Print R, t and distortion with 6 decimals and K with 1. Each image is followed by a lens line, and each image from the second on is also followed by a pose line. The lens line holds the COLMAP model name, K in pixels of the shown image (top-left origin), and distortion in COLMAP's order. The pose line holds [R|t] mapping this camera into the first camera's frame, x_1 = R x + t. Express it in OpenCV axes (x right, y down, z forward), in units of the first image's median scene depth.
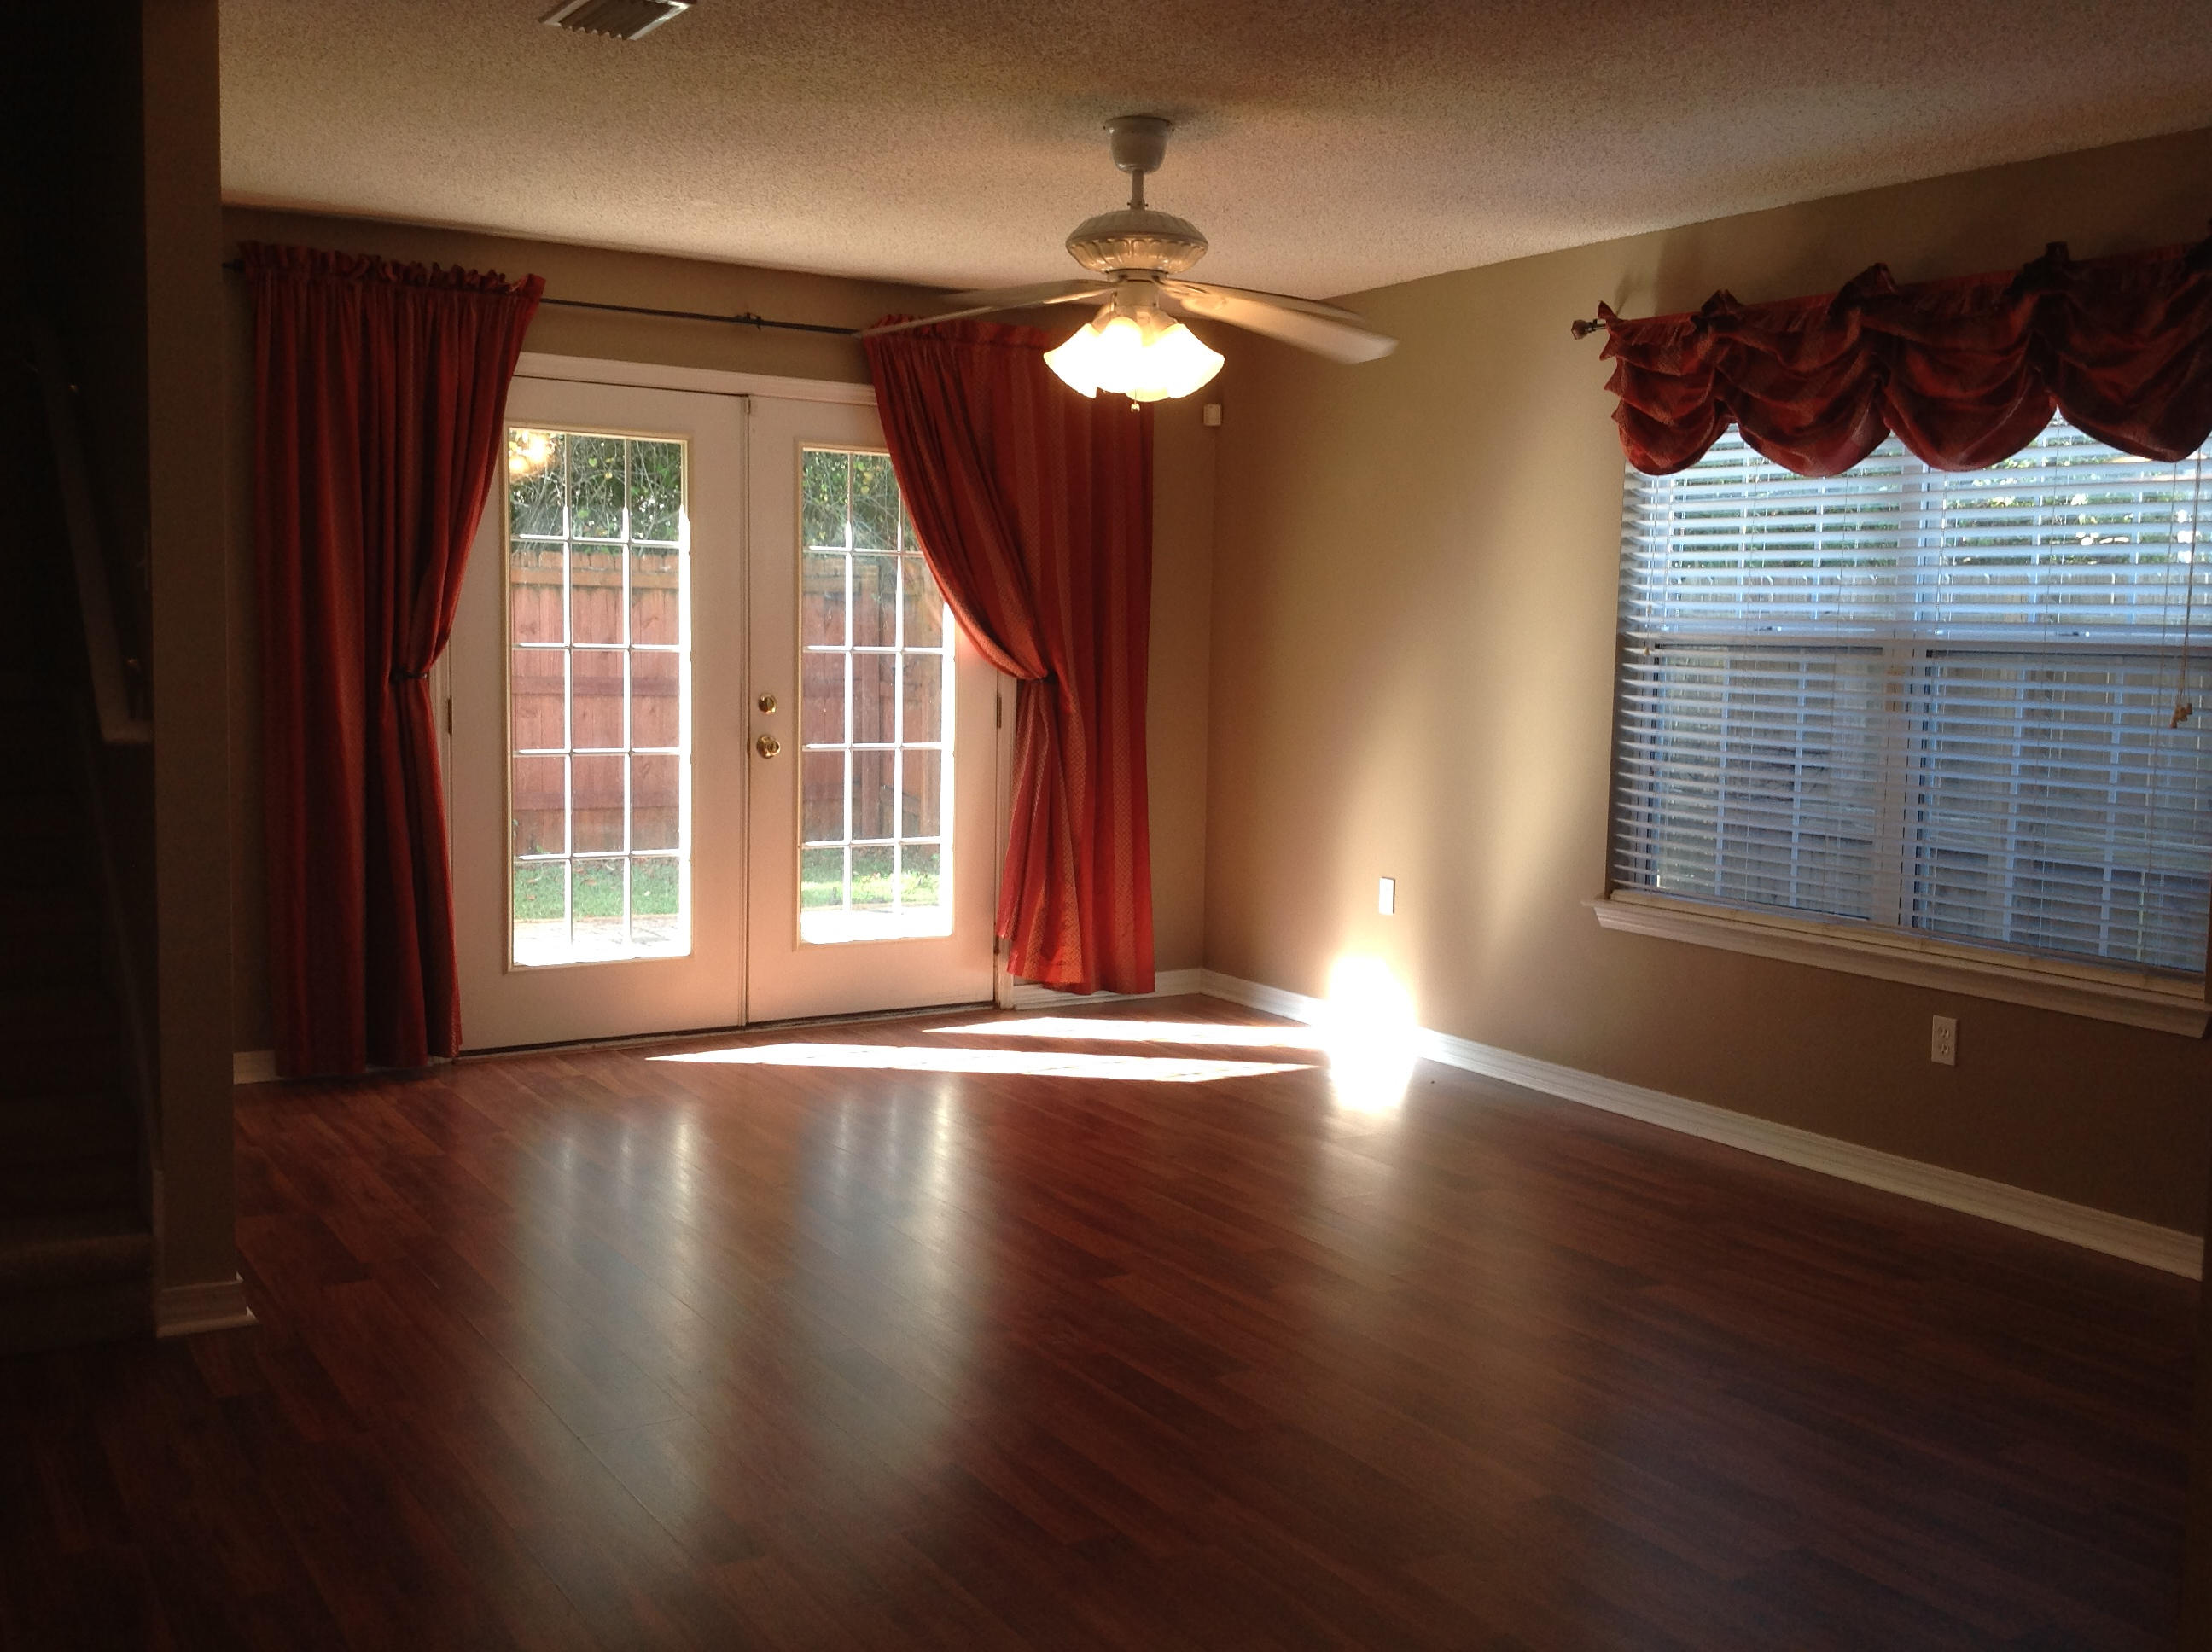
lens RADIAL K [[2188.9, 0, 1218.0], [0, 2188.9, 829.5], [0, 0, 1]] dist [0.141794, -0.415886]
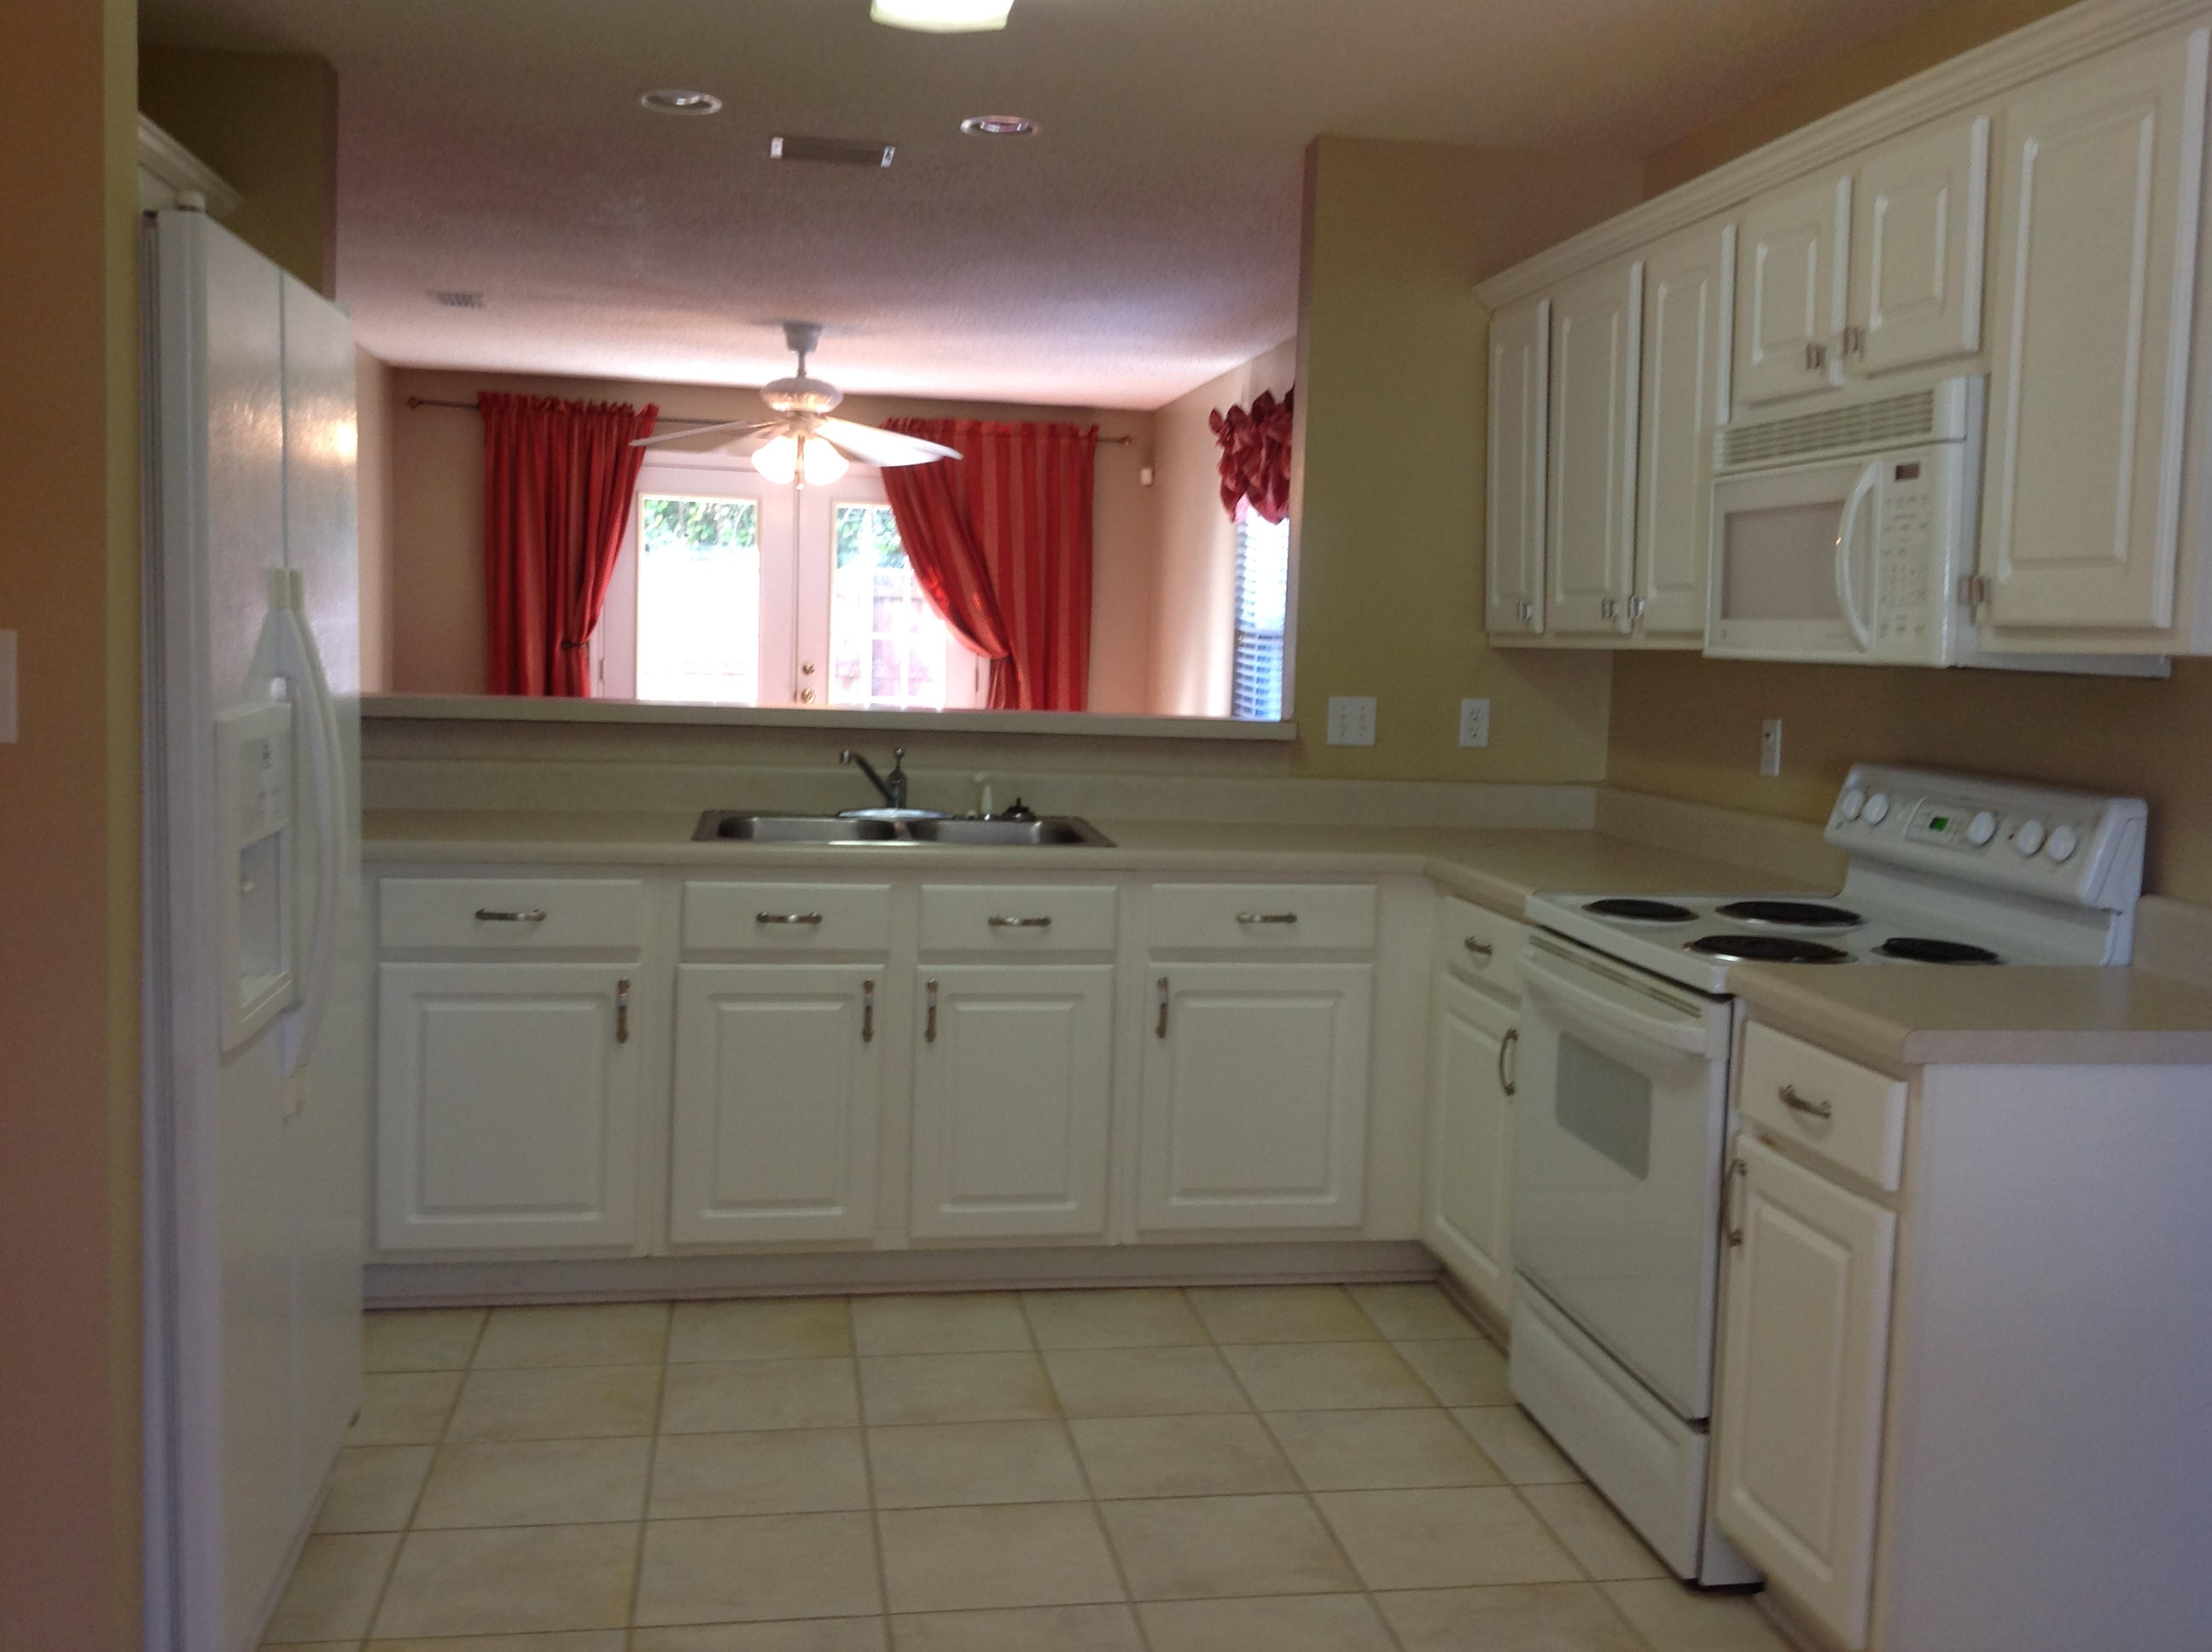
lens RADIAL K [[2188.9, 0, 1218.0], [0, 2188.9, 829.5], [0, 0, 1]] dist [0.141794, -0.415886]
pose [[0.931210, 0.043348, -0.361895, 0.715185], [-0.045529, 0.998960, 0.002504, 0.044120], [0.361627, 0.014145, 0.932215, -0.390423]]
